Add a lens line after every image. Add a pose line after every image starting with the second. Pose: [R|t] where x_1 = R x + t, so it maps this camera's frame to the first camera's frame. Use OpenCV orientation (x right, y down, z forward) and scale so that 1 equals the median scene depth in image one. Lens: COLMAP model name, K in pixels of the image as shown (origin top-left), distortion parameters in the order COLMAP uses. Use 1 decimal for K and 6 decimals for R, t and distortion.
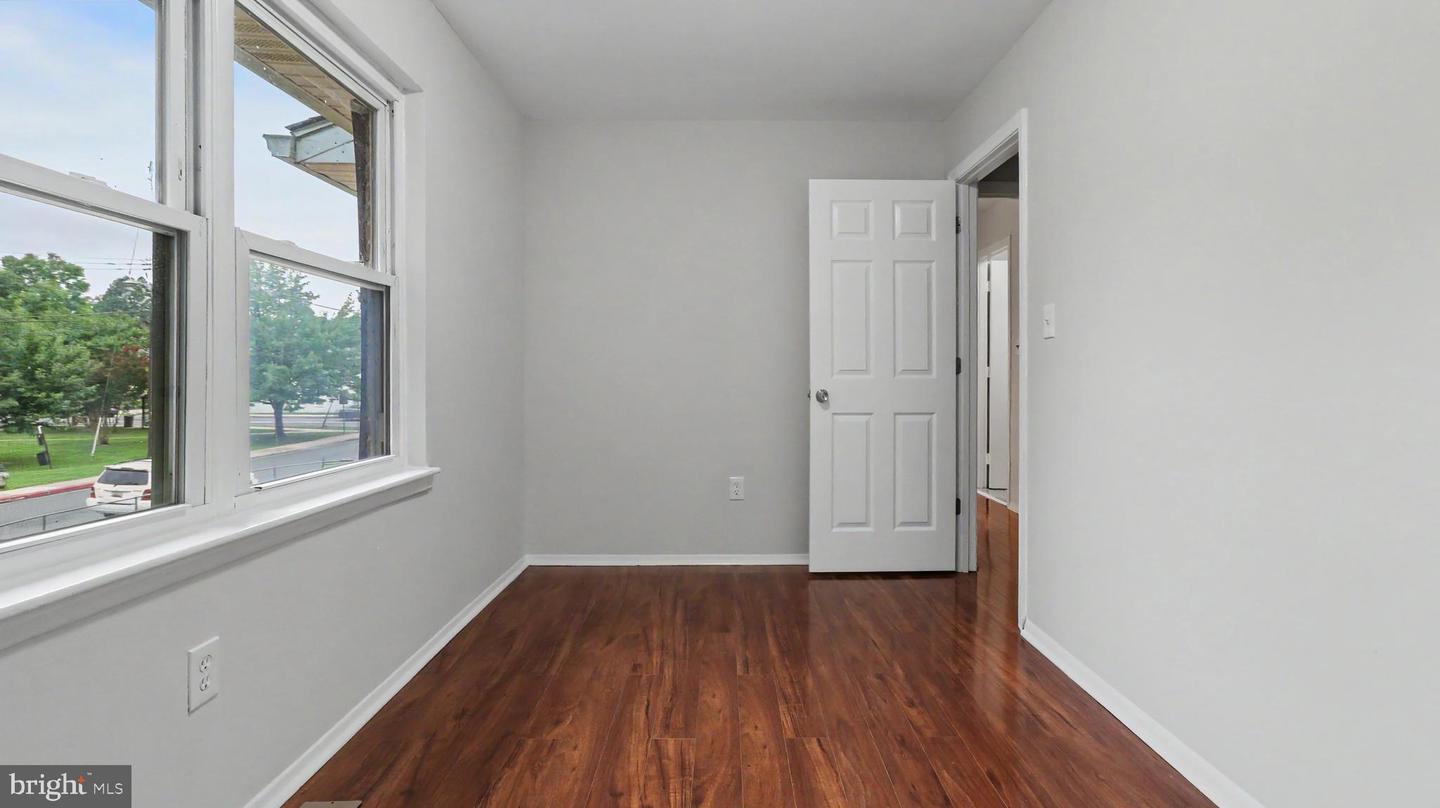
lens RADIAL K [[681.3, 0, 722.2], [0, 681.3, 390.7], [0, 0, 1]] dist [0.005040, 0.001049]
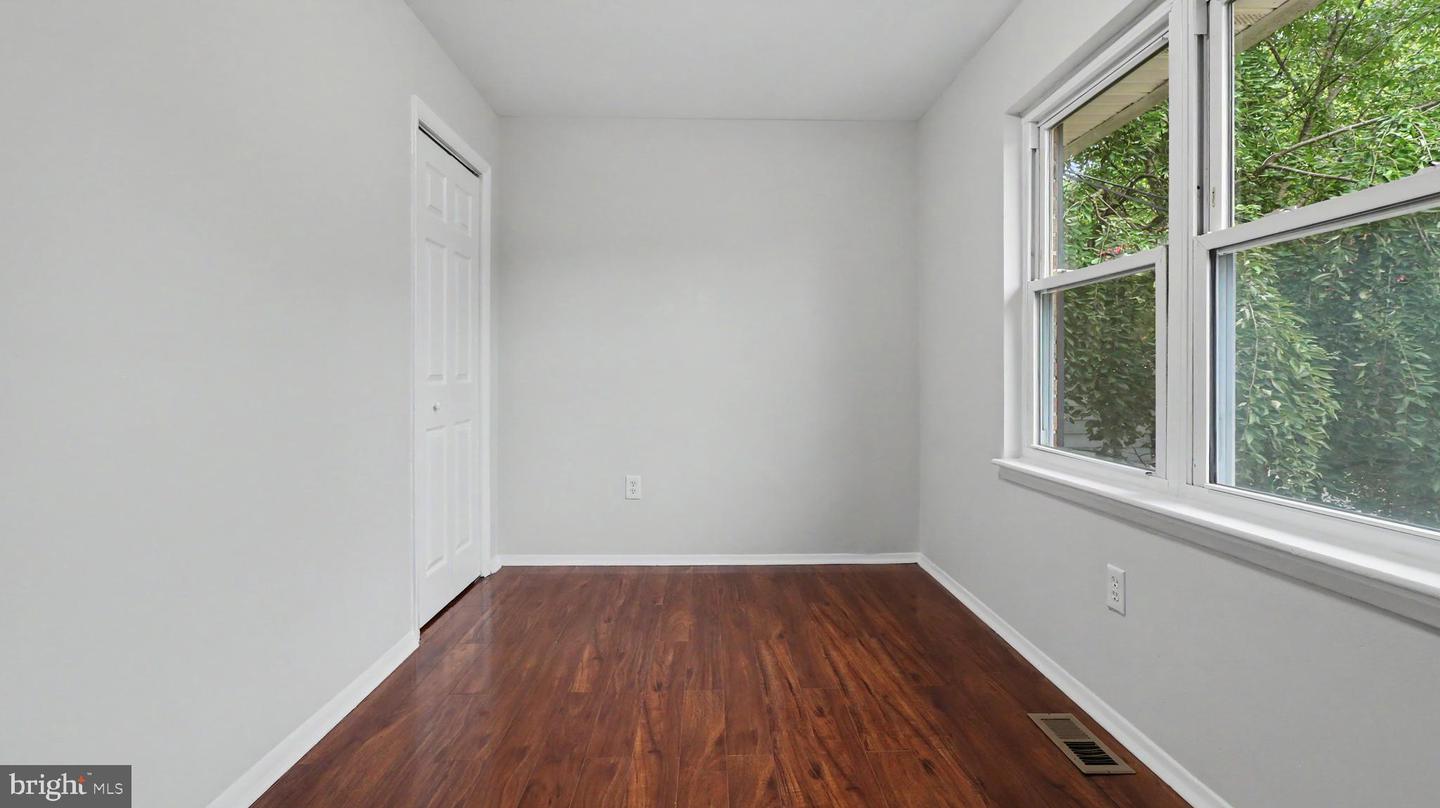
lens RADIAL K [[681.3, 0, 726.9], [0, 681.3, 374.3], [0, 0, 1]] dist [0.005040, 0.001049]
pose [[-0.999603, -0.008872, -0.026753, 0.055876], [-0.009141, 0.999909, 0.009955, -0.025334], [0.026662, 0.010196, -0.999593, 1.748844]]
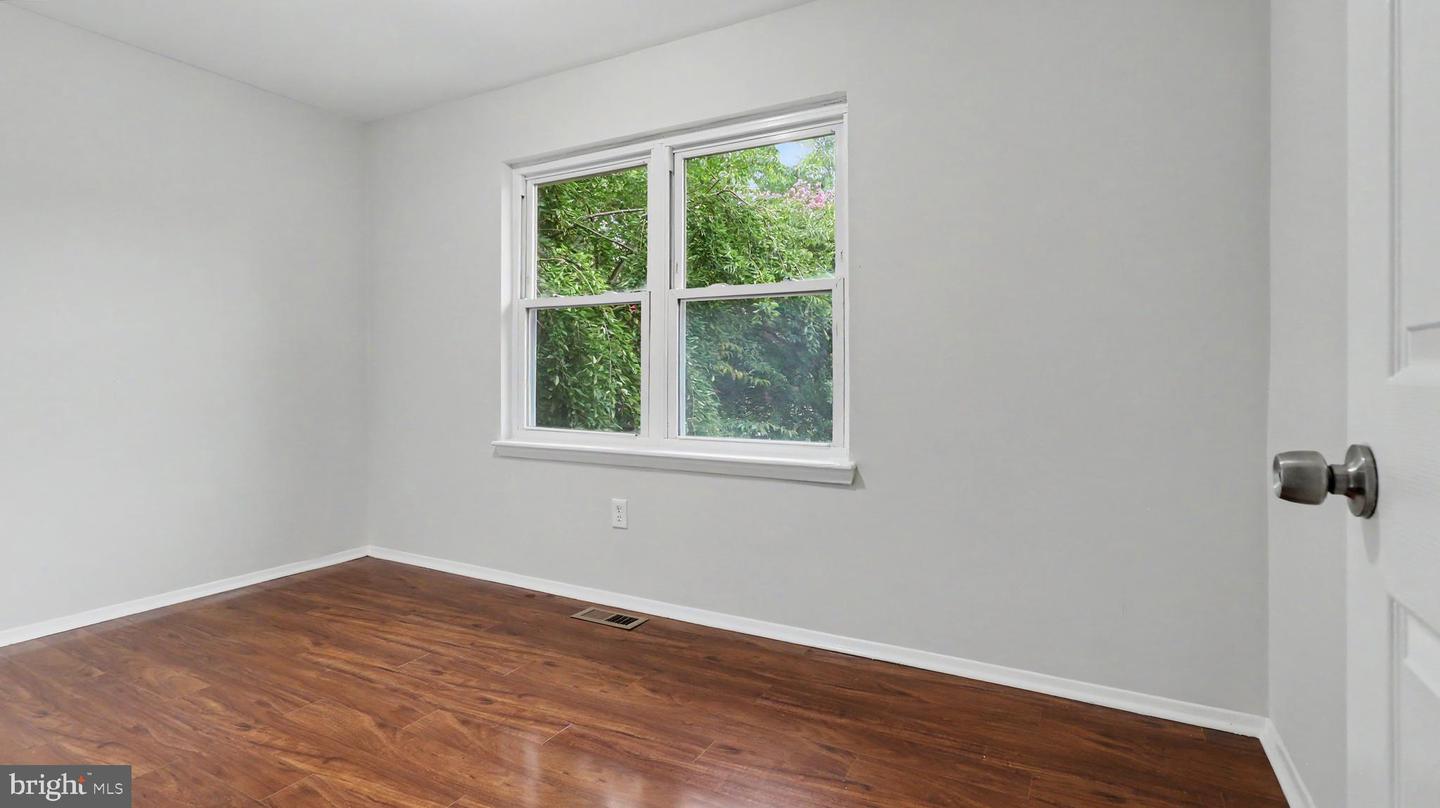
lens RADIAL K [[681.3, 0, 732.9], [0, 681.3, 377.8], [0, 0, 1]] dist [0.005040, 0.001049]
pose [[-0.486590, -0.002162, -0.873628, 0.684451], [-0.015863, 0.999854, 0.006361, -0.022191], [0.873486, 0.016953, -0.486553, 1.721865]]
